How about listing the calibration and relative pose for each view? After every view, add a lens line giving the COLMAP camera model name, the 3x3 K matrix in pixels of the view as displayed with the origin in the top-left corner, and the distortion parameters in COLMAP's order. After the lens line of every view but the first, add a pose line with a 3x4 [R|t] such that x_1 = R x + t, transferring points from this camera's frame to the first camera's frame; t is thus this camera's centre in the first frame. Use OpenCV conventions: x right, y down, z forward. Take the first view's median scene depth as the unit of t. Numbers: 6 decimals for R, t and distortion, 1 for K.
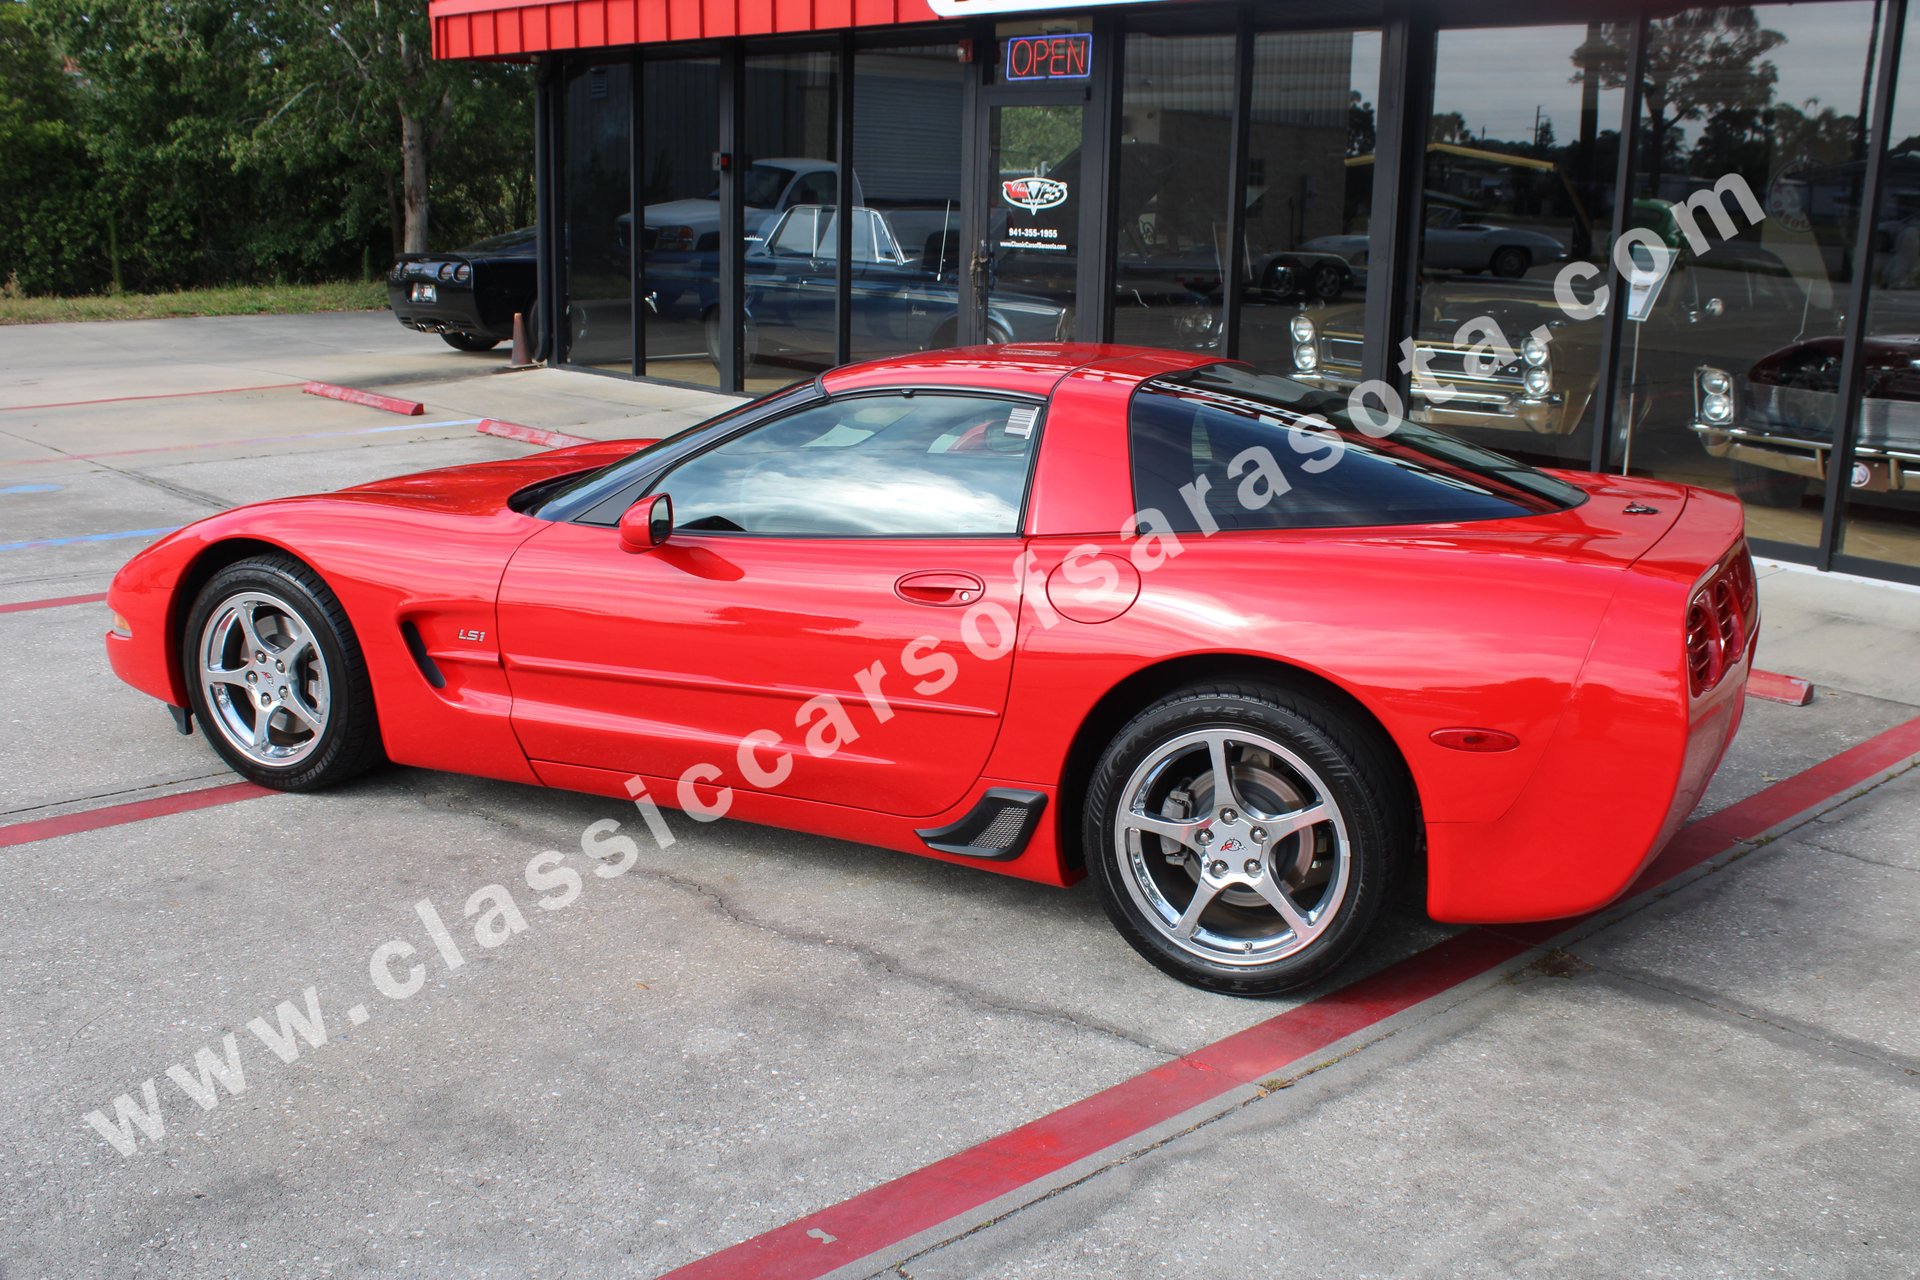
lens RADIAL K [[1939.5, 0, 960.0], [0, 1939.5, 640.0], [0, 0, 1]] dist [-0.118568, 0.098475]
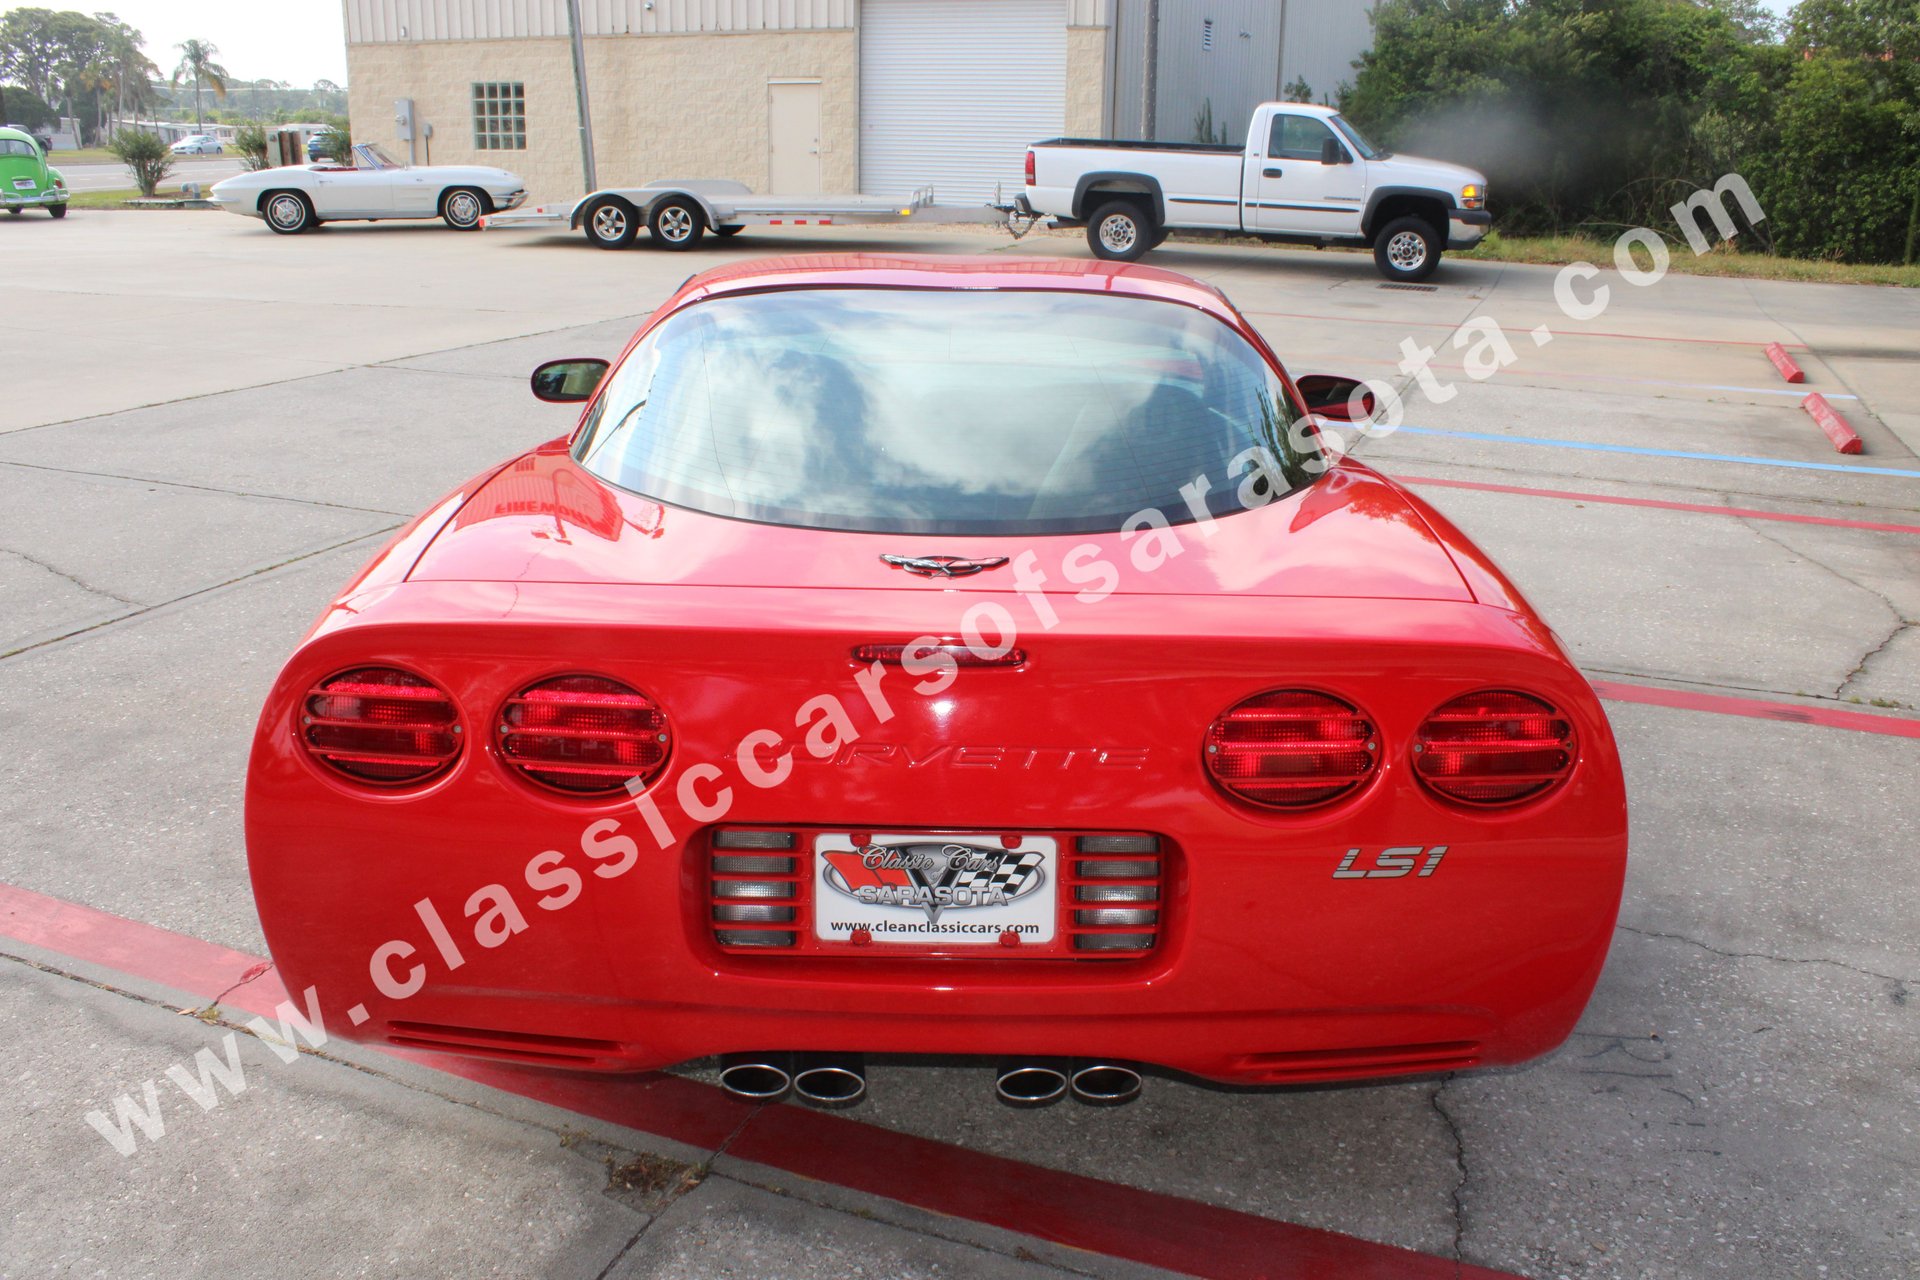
lens RADIAL K [[1617.1, 0, 984.6], [0, 1617.1, 641.8], [0, 0, 1]] dist [-0.170955, 0.174879]
pose [[0.422418, 0.266187, -0.866434, 0.307954], [-0.219915, 0.957442, 0.186930, -0.054978], [0.879318, 0.111579, 0.462979, 0.317626]]
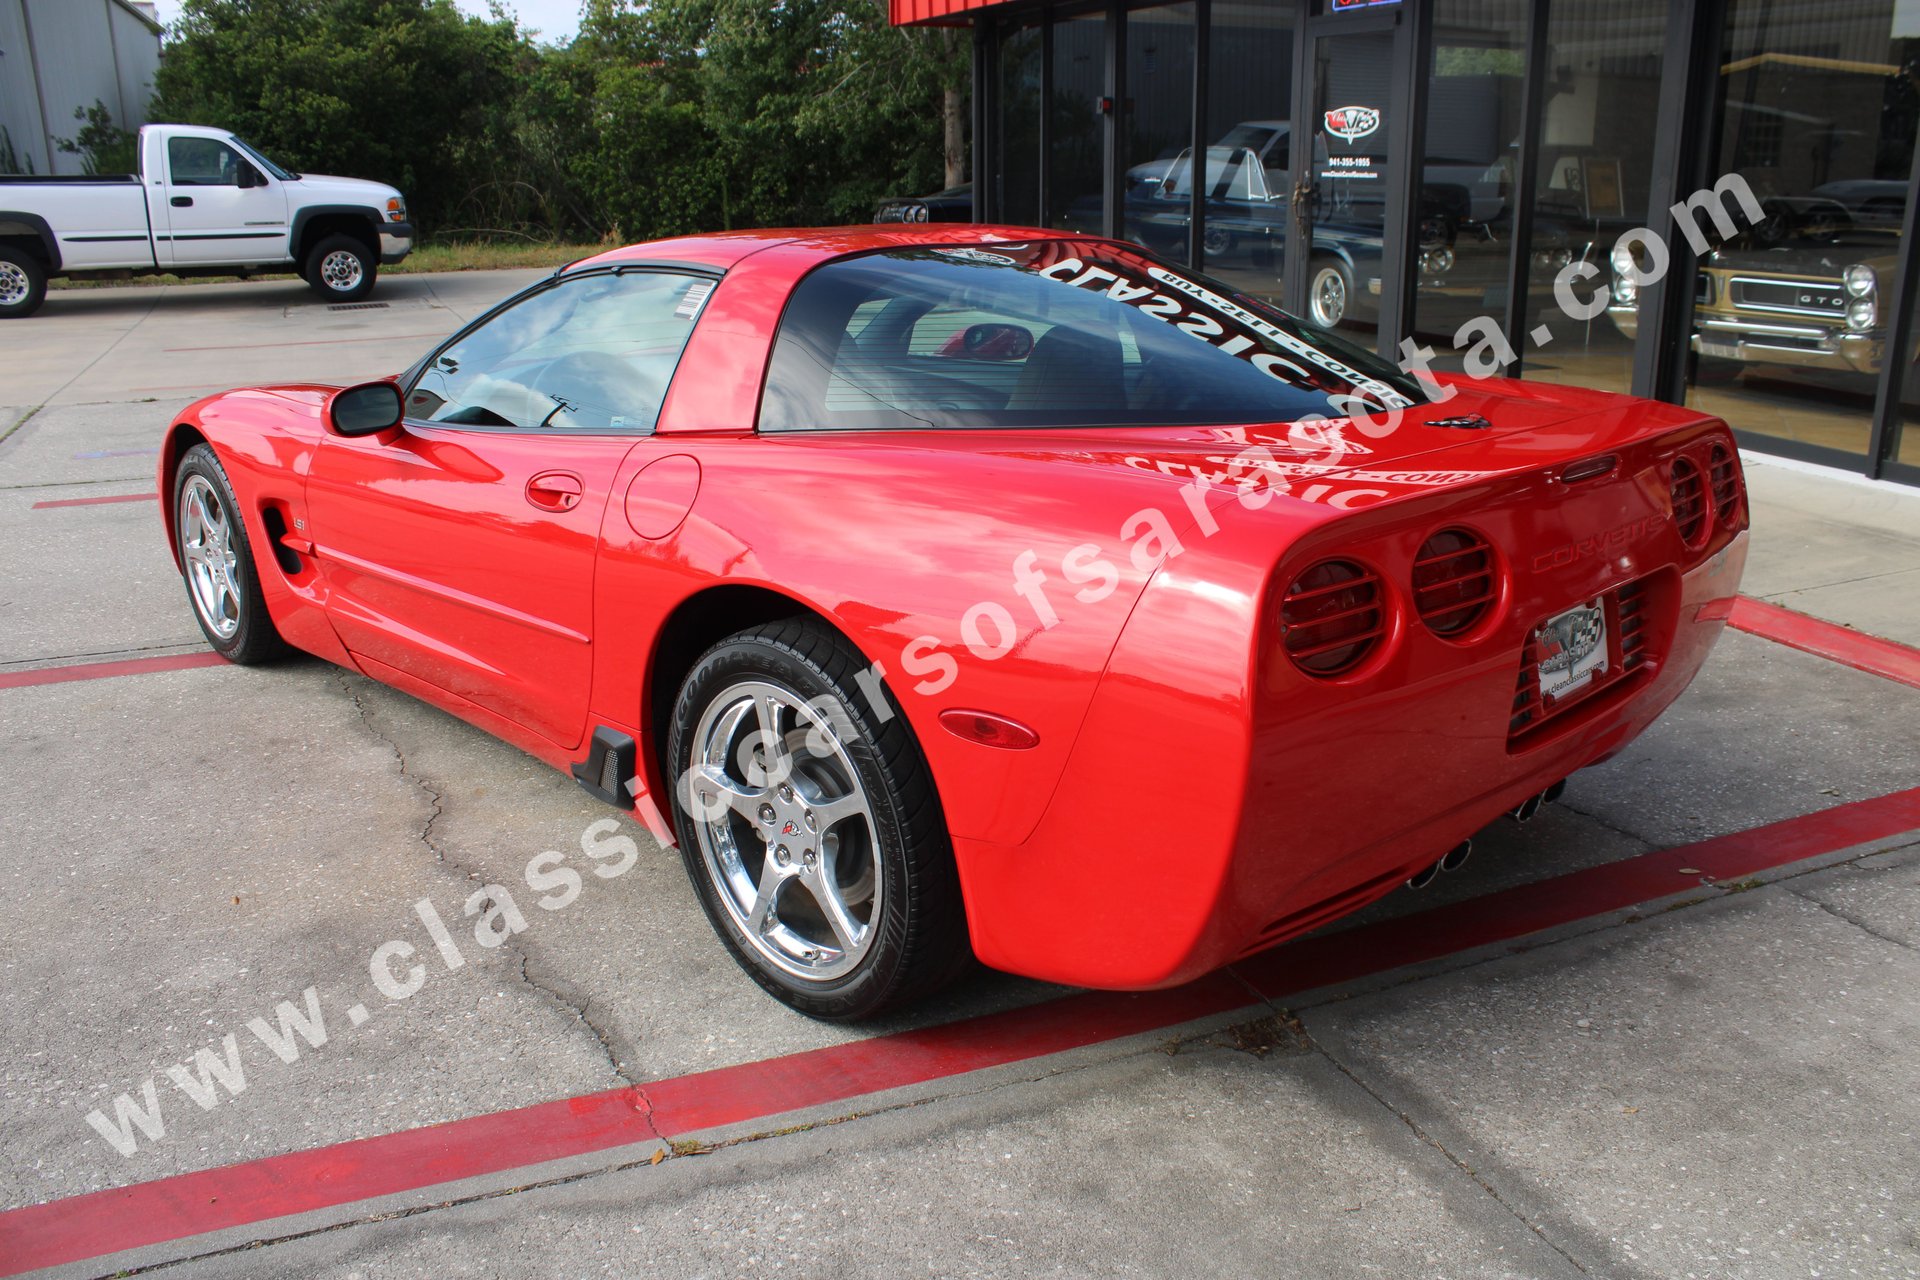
lens RADIAL K [[1617.1, 0, 984.6], [0, 1617.1, 641.8], [0, 0, 1]] dist [-0.170955, 0.174879]
pose [[0.938814, 0.074979, -0.336163, 0.157011], [-0.055308, 0.996170, 0.067730, -0.007018], [0.339954, -0.044993, 0.939365, 0.149125]]
